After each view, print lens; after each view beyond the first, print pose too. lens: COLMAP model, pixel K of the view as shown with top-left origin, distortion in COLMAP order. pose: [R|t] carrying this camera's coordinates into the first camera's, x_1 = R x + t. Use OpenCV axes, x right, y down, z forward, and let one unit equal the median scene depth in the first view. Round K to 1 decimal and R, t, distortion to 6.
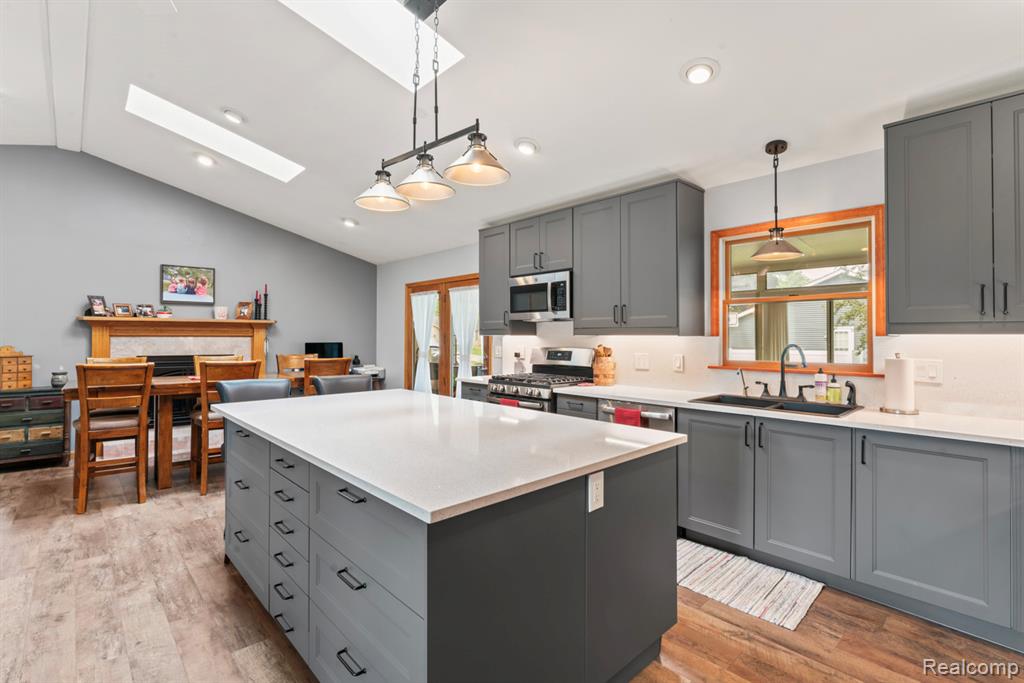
lens RADIAL K [[464.1, 0, 511.3], [0, 464.1, 334.3], [0, 0, 1]] dist [-0.001518, 0.000230]
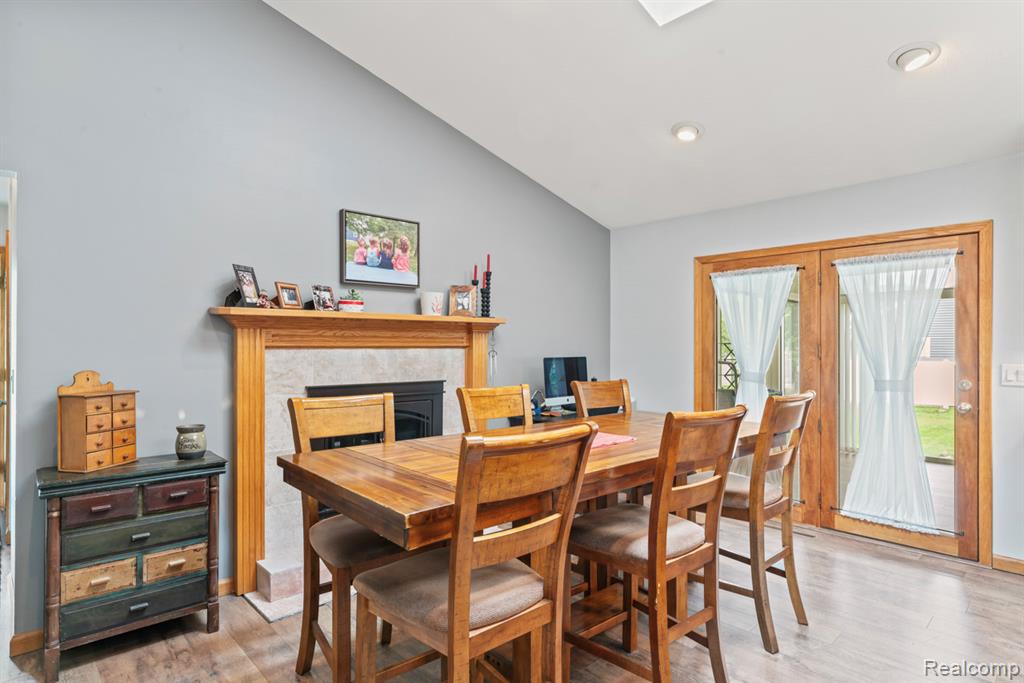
lens RADIAL K [[528.5, 0, 512.8], [0, 528.5, 347.5], [0, 0, 1]] dist [-0.002136, -0.001513]
pose [[0.999910, -0.003076, 0.013049, -0.583627], [0.002982, 0.999969, 0.007243, 0.000067], [-0.013071, -0.007203, 0.999889, 0.413258]]
